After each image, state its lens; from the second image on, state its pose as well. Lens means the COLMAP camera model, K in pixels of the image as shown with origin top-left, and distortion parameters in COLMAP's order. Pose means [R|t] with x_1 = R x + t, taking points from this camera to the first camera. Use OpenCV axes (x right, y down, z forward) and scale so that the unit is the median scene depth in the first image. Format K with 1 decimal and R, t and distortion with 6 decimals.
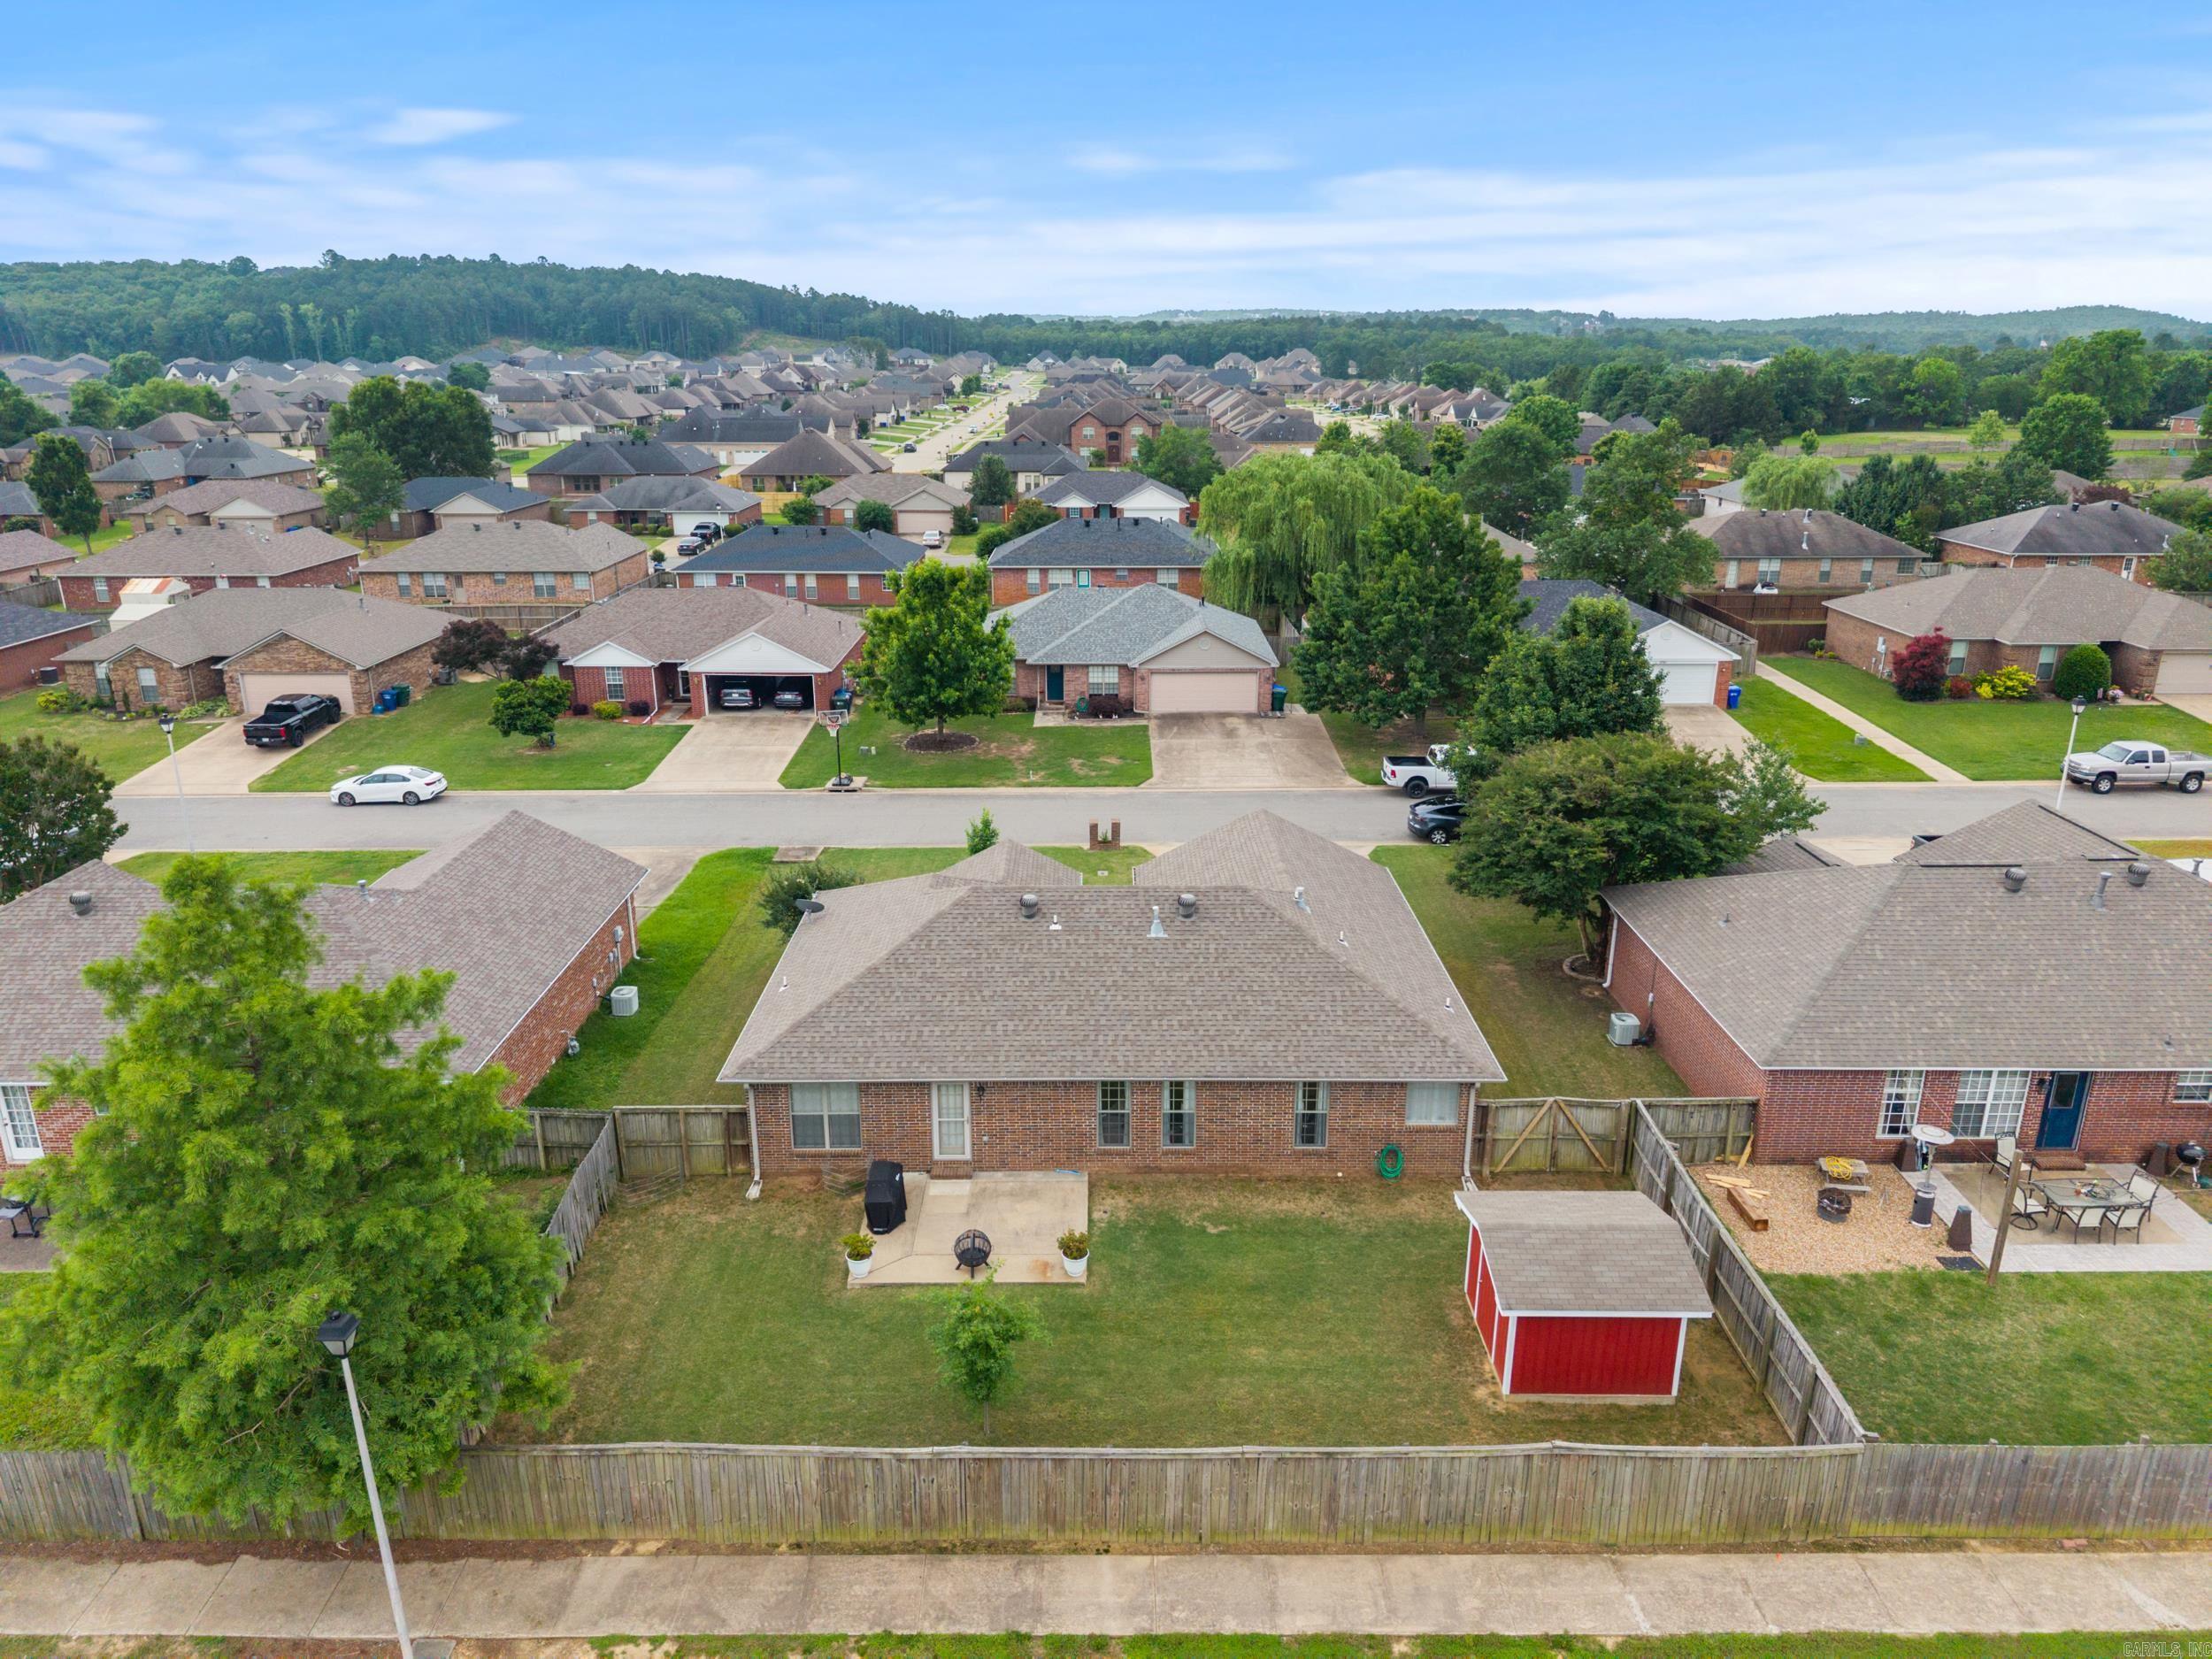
lens RADIAL K [[1488.7, 0, 1108.3], [0, 1488.7, 833.6], [0, 0, 1]] dist [-0.001748, 0.000921]
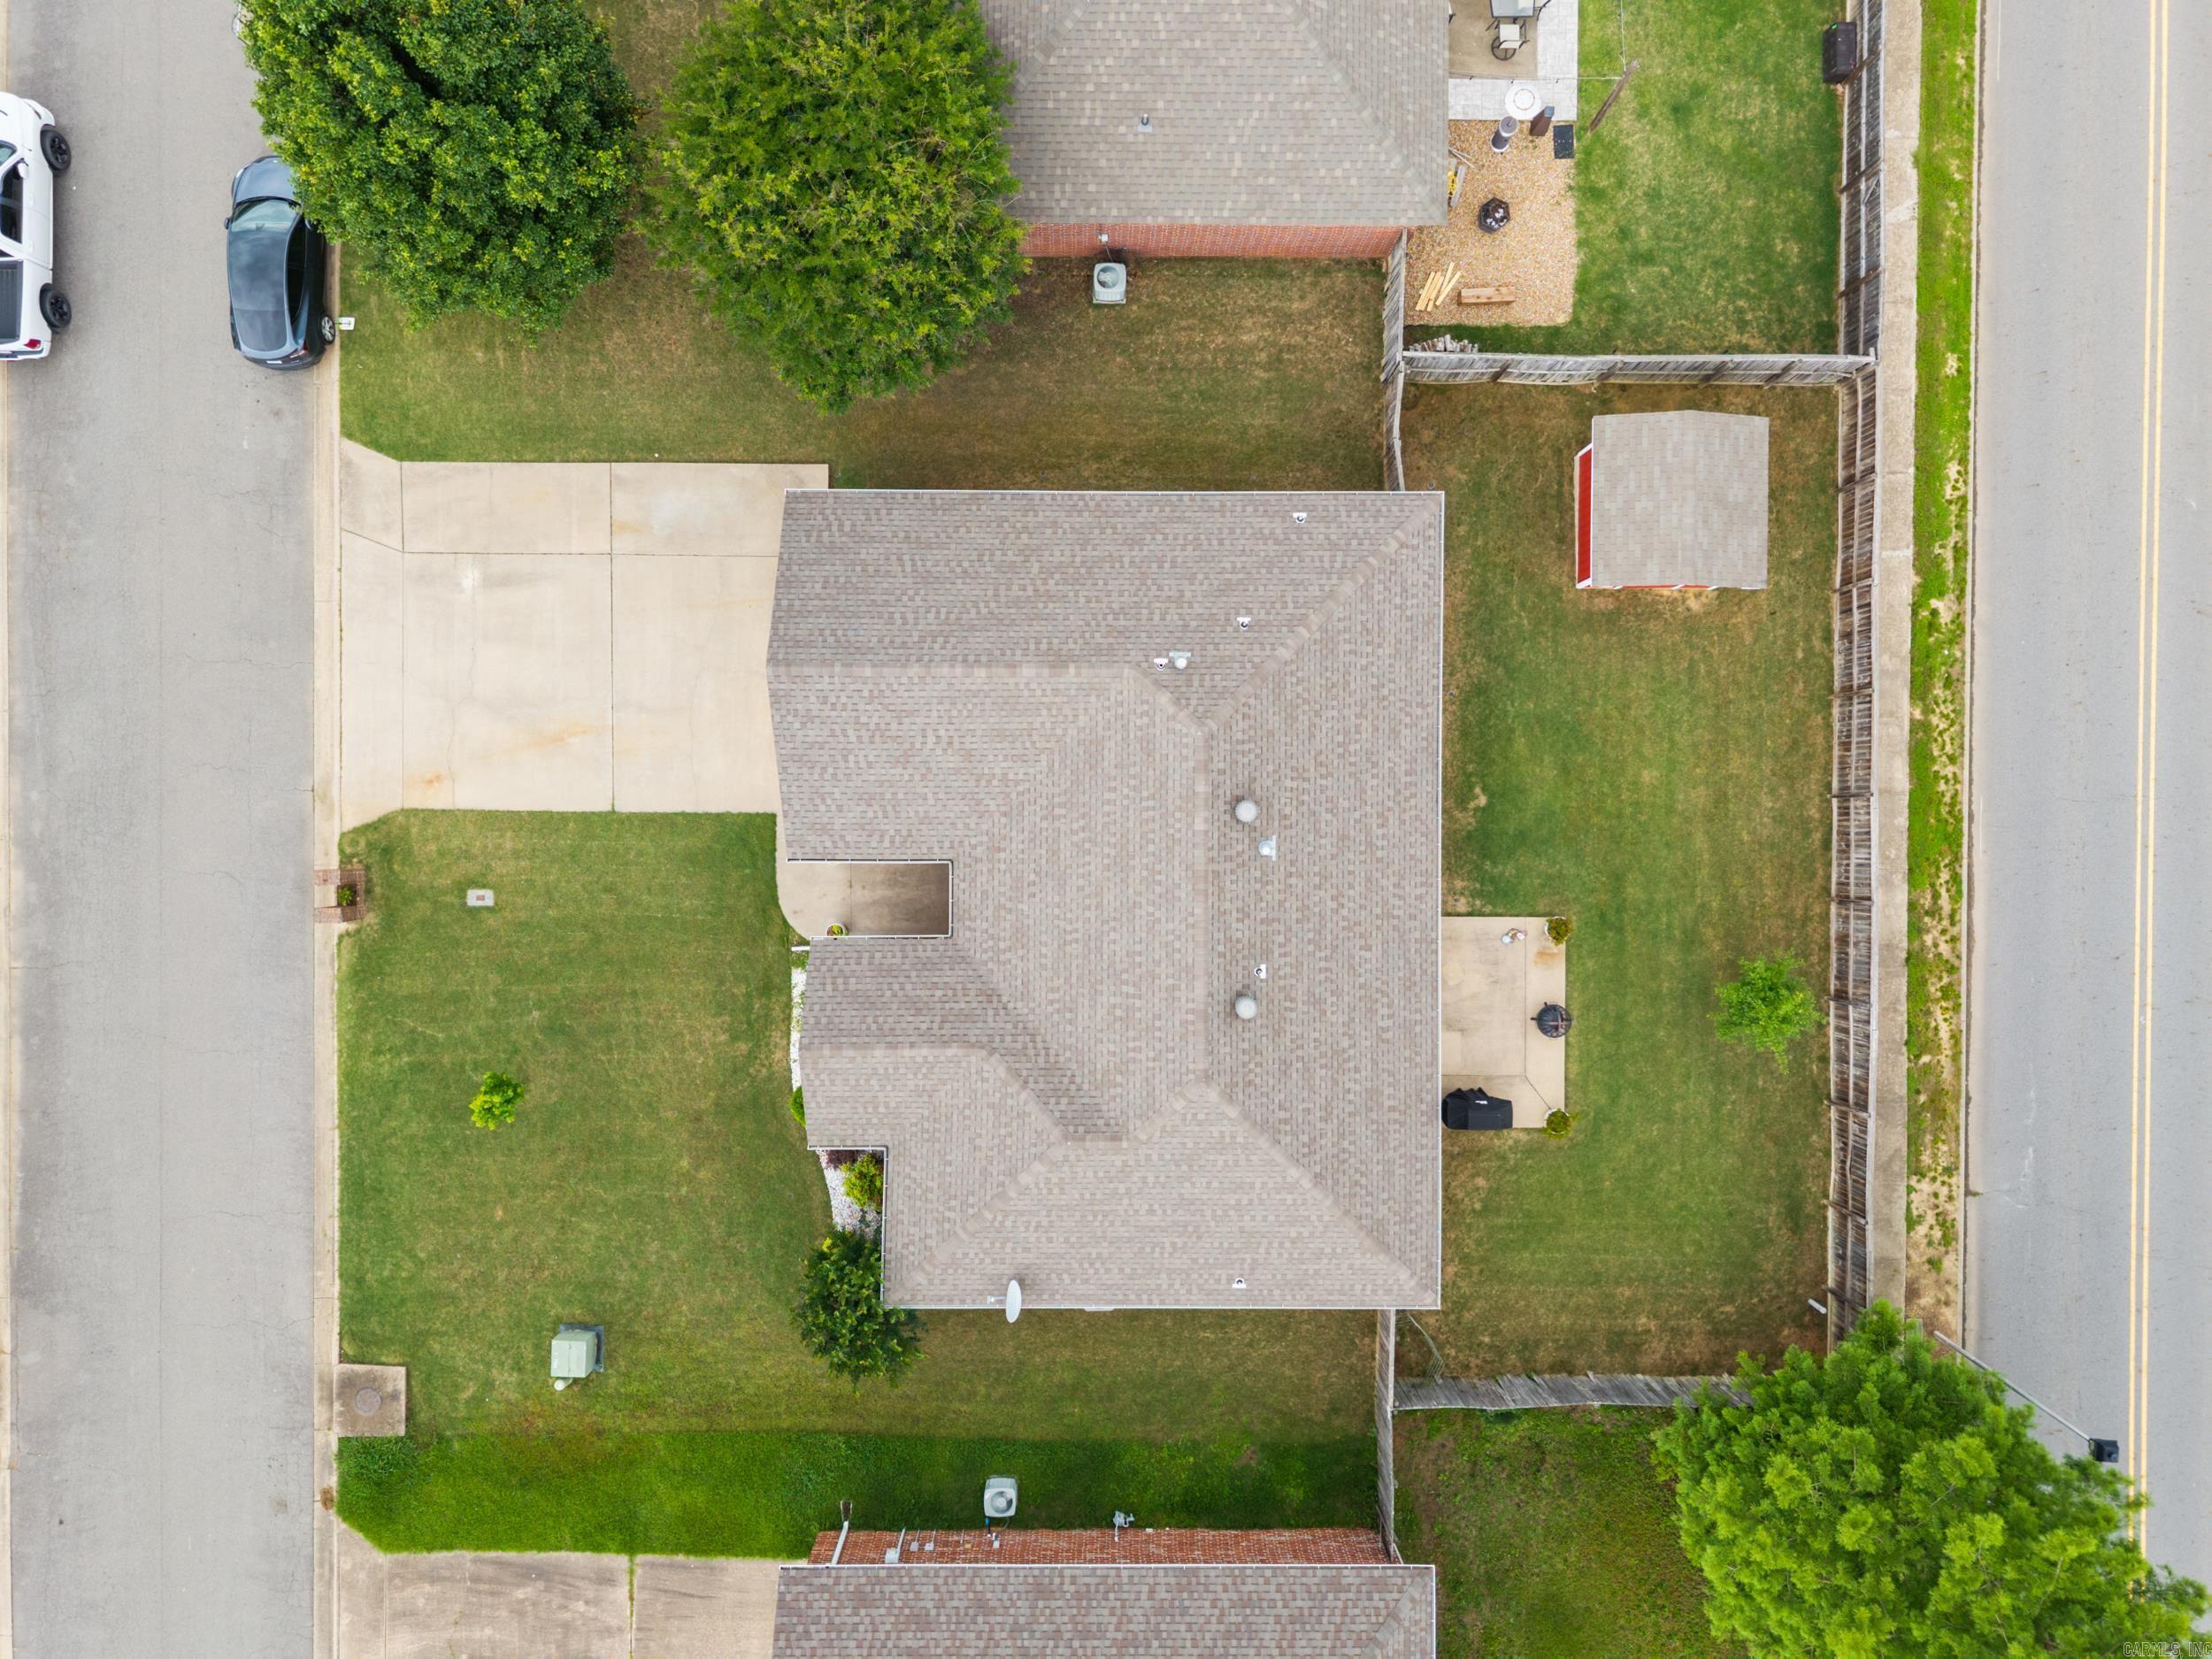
lens RADIAL K [[1488.7, 0, 1106.6], [0, 1488.7, 827.6], [0, 0, 1]] dist [-0.001748, 0.000921]
pose [[0.009566, -0.999952, -0.002103, 0.070960], [0.312160, 0.000989, 0.950029, -1.192420], [-0.949981, -0.009745, 0.312155, 1.305227]]
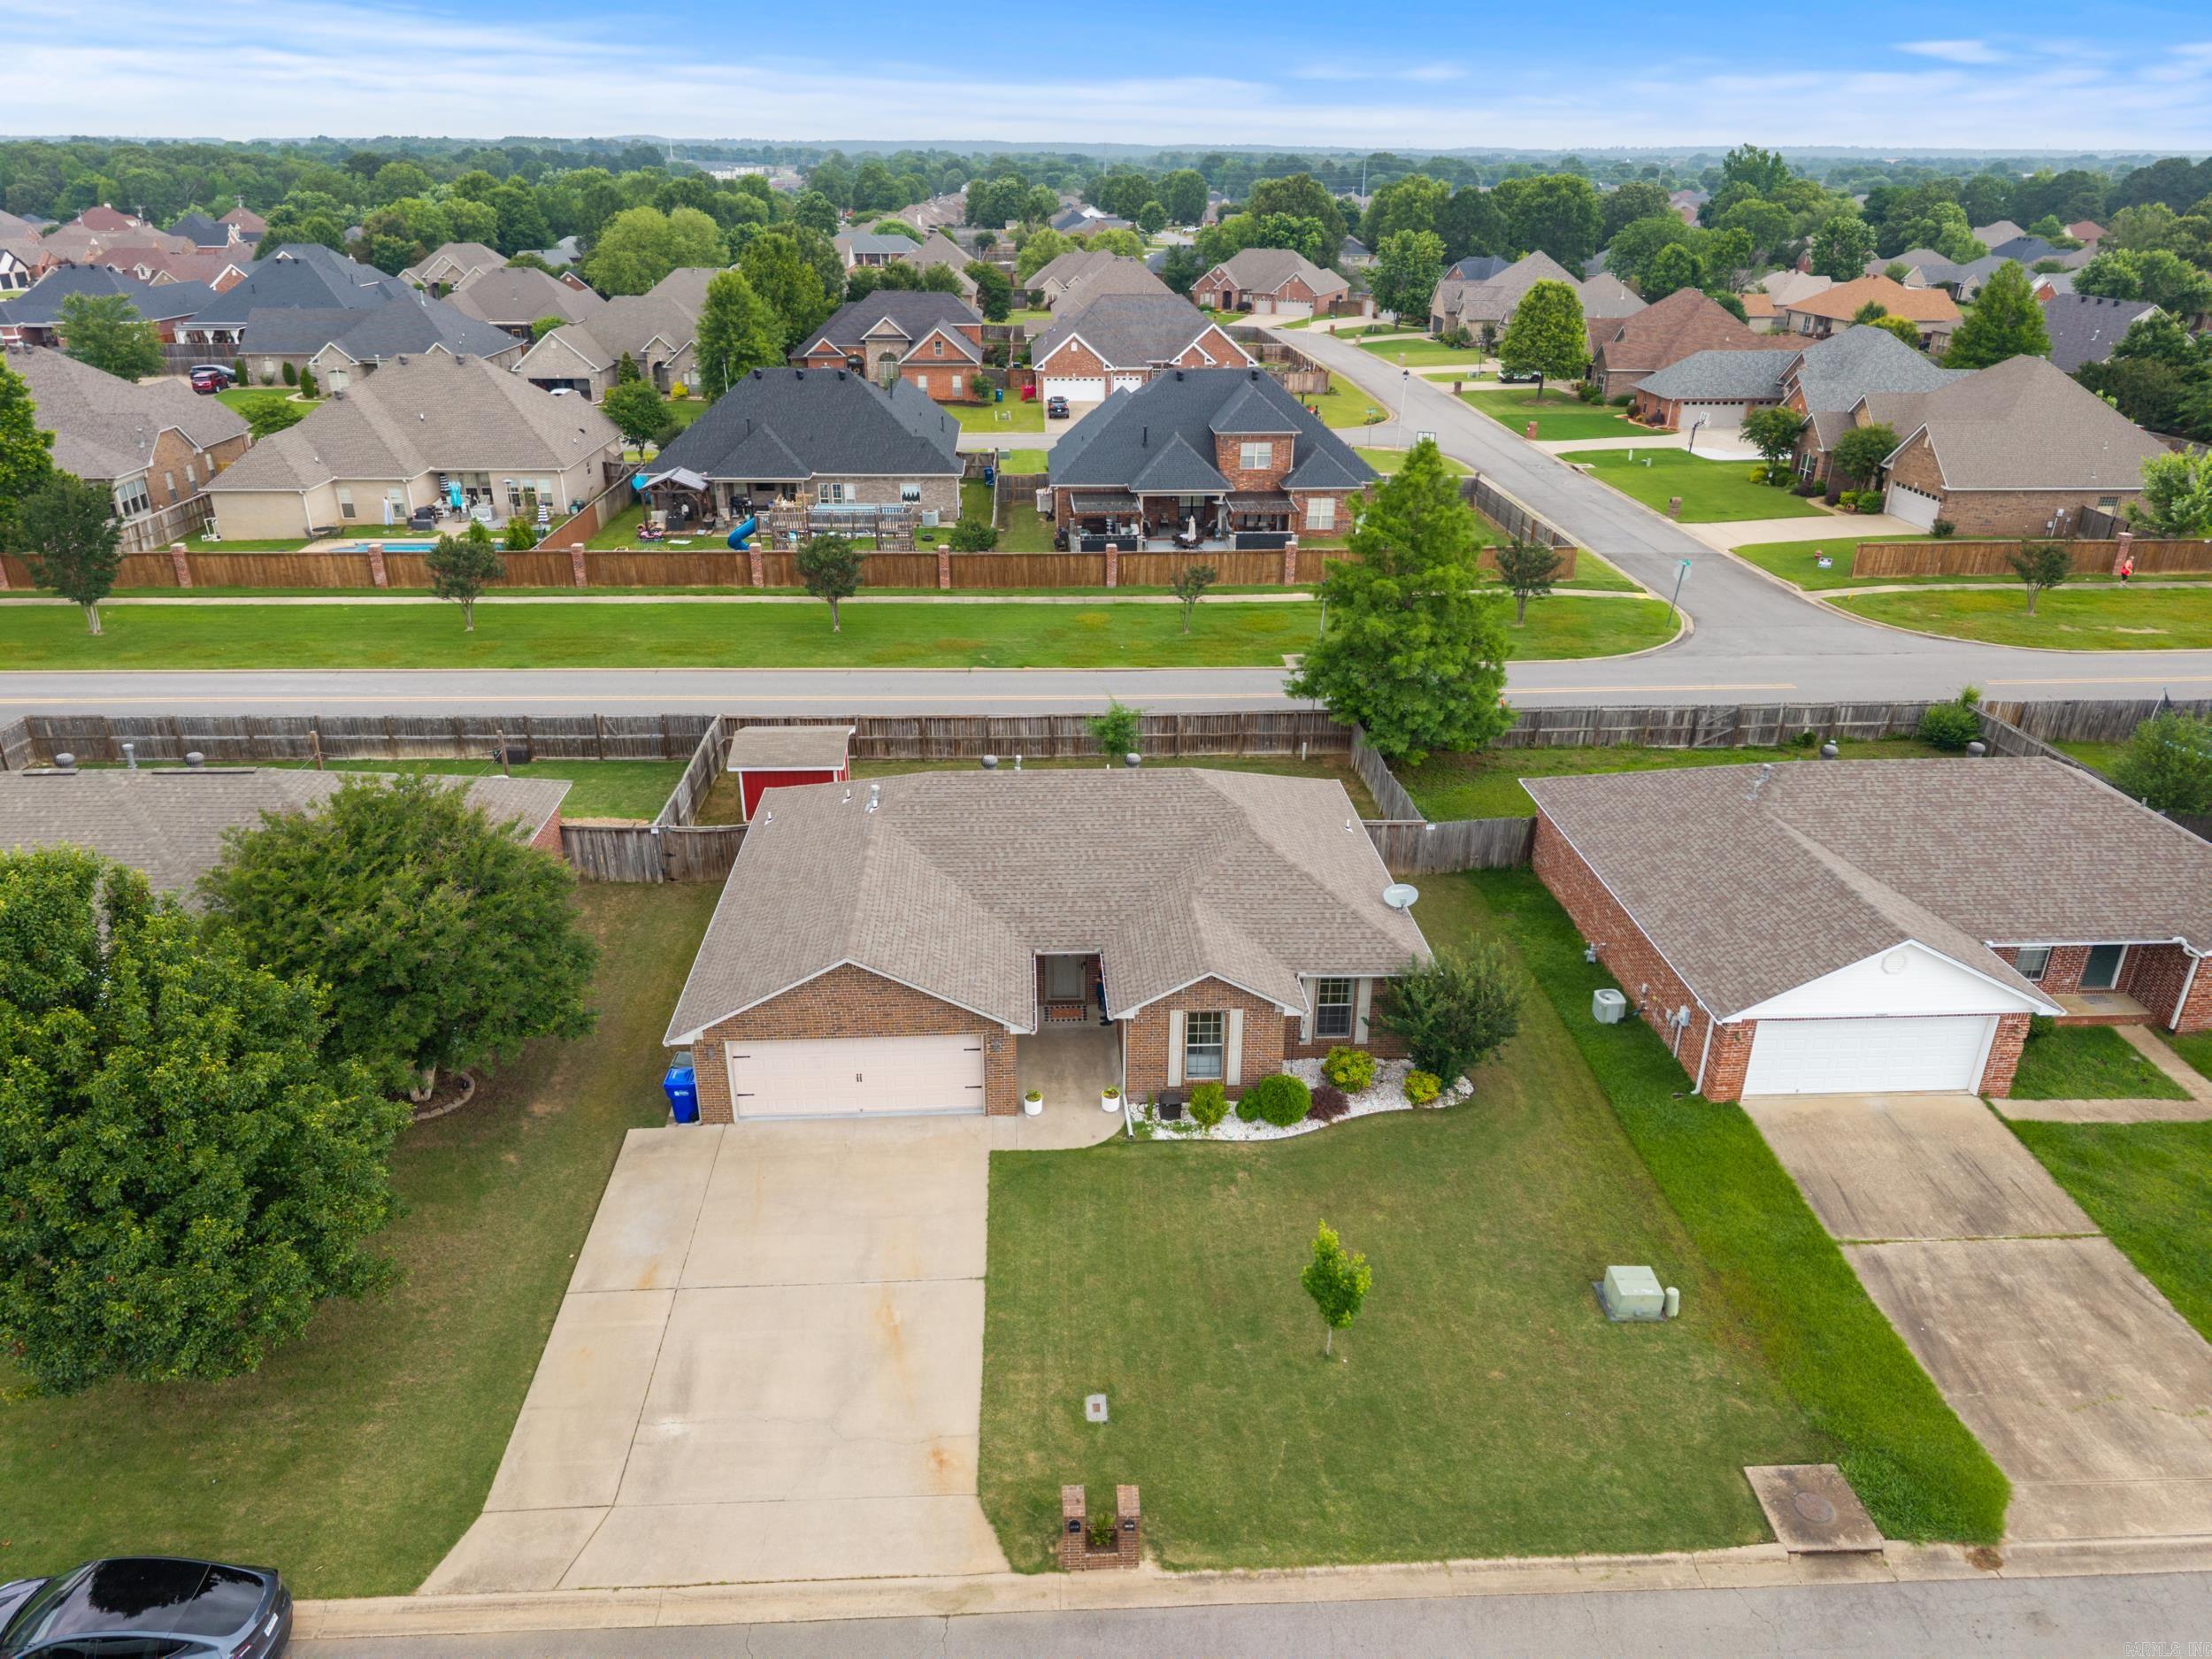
lens RADIAL K [[1488.7, 0, 1108.4], [0, 1488.7, 828.4], [0, 0, 1]] dist [-0.001748, 0.000921]
pose [[-0.998694, 0.021048, -0.046562, 0.024842], [-0.016422, 0.730676, 0.682527, -1.069870], [0.048388, 0.682400, -0.729376, 2.928533]]
